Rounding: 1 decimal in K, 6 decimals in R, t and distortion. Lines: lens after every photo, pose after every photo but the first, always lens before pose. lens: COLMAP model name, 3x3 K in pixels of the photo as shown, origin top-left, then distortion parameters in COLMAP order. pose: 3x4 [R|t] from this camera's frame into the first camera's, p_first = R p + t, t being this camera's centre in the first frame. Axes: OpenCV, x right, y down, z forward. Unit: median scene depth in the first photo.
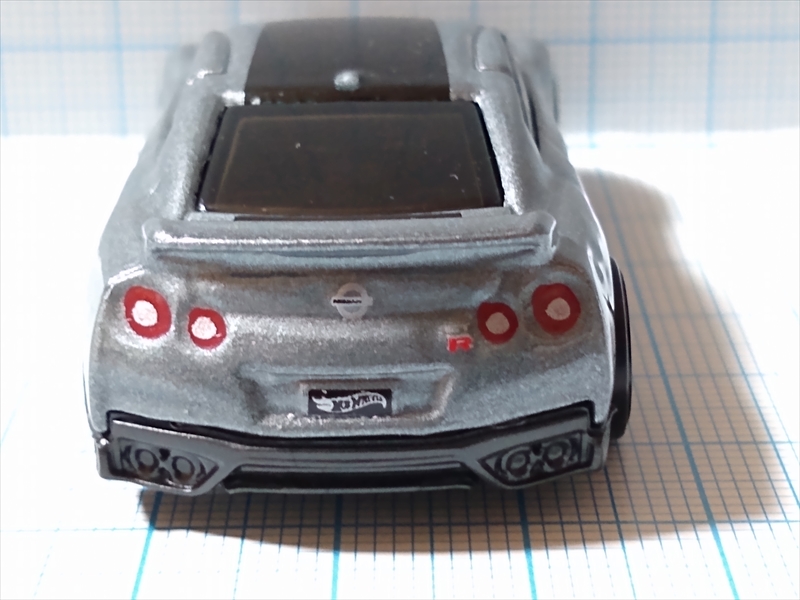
lens RADIAL K [[2039.6, 0, 400.0], [0, 2039.6, 300.0], [0, 0, 1]] dist [0.200635, 0.667687]
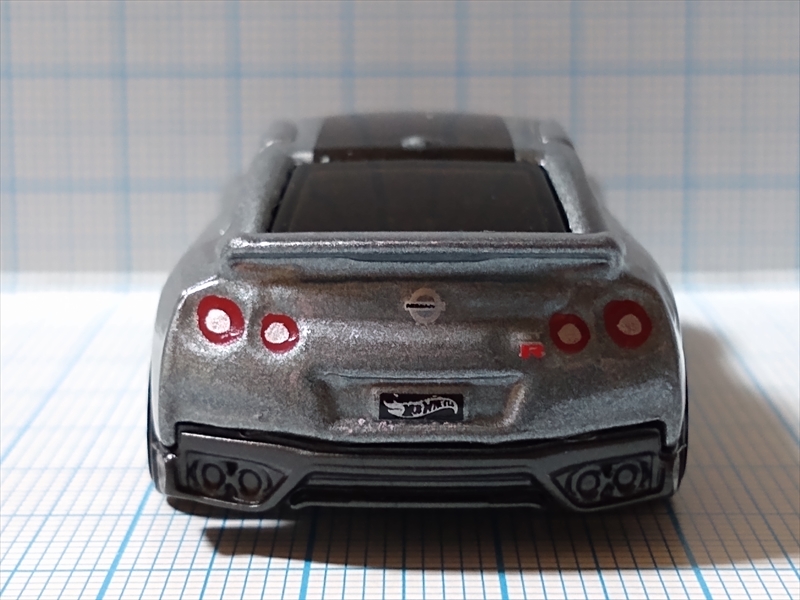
lens RADIAL K [[2039.6, 0, 400.0], [0, 2039.6, 300.0], [0, 0, 1]] dist [0.200635, 0.667687]
pose [[0.999845, 0.016782, -0.005354, -0.030229], [-0.017467, 0.983852, -0.178128, 0.174719], [0.002278, 0.178194, 0.983993, 0.010774]]
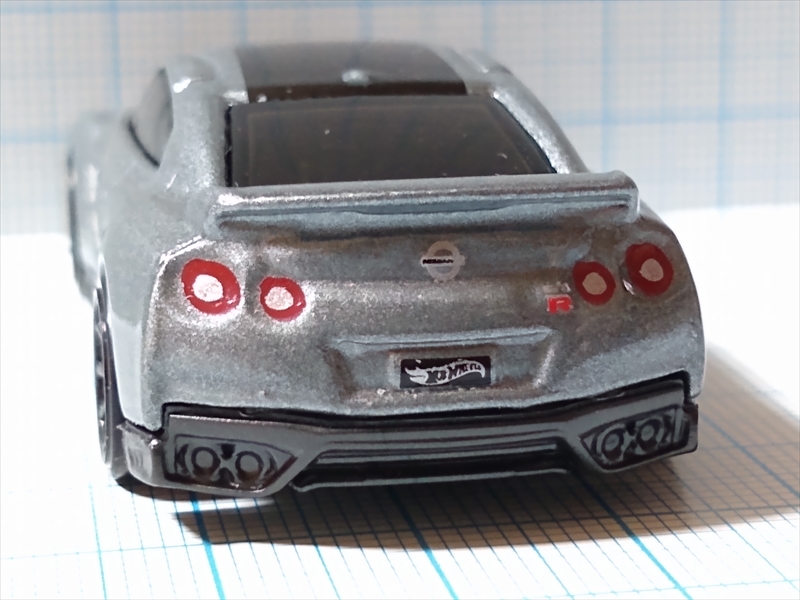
lens RADIAL K [[2039.6, 0, 400.0], [0, 2039.6, 300.0], [0, 0, 1]] dist [0.200635, 0.667687]
pose [[0.982962, -0.032769, 0.180864, -0.205199], [0.057456, 0.989450, -0.132993, 0.136153], [-0.174597, 0.141119, 0.974475, 0.117257]]
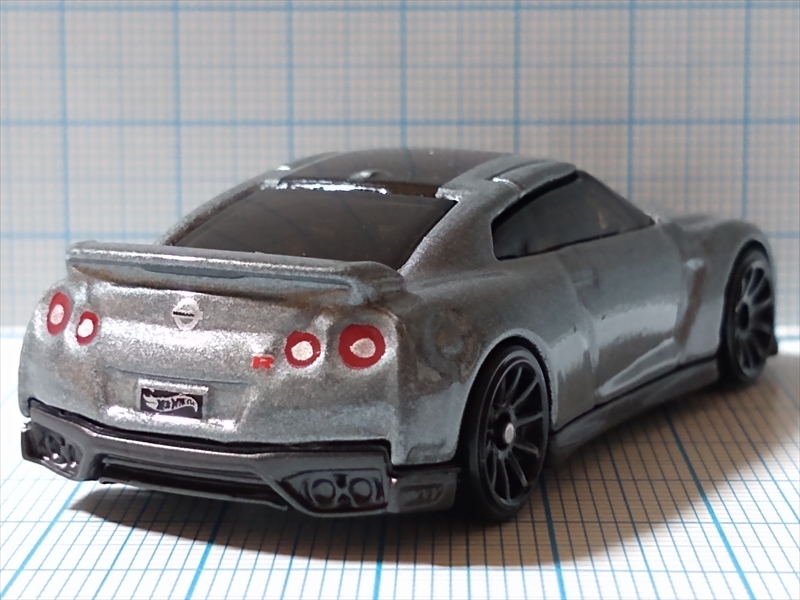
lens RADIAL K [[2039.6, 0, 400.0], [0, 2039.6, 300.0], [0, 0, 1]] dist [0.200635, 0.667687]
pose [[0.869086, 0.091072, -0.486205, 0.621075], [-0.182327, 0.972678, -0.143713, 0.132441], [0.459833, 0.213547, 0.861946, 0.076130]]
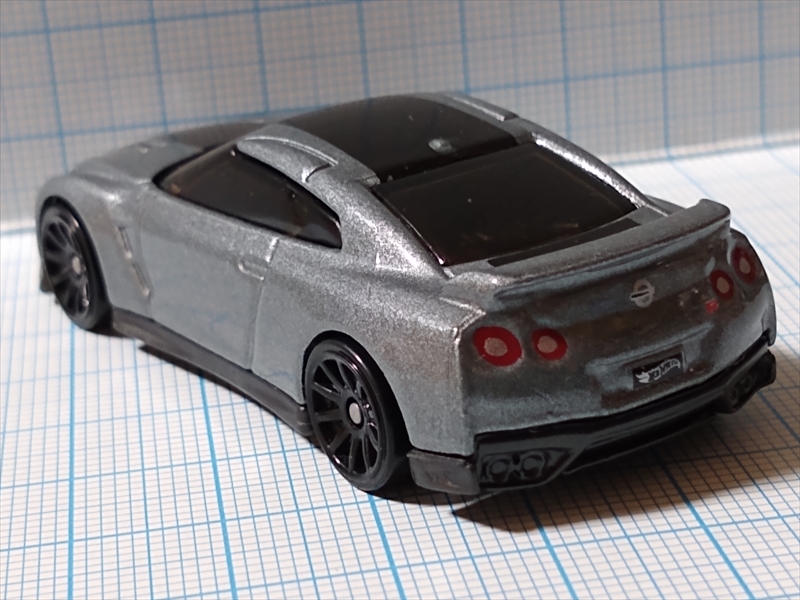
lens RADIAL K [[2039.6, 0, 400.0], [0, 2039.6, 300.0], [0, 0, 1]] dist [0.200635, 0.667687]
pose [[0.827581, -0.237903, 0.508440, -0.790979], [0.263539, 0.964391, 0.022288, -0.063168], [-0.495638, 0.115548, 0.860809, -0.025514]]
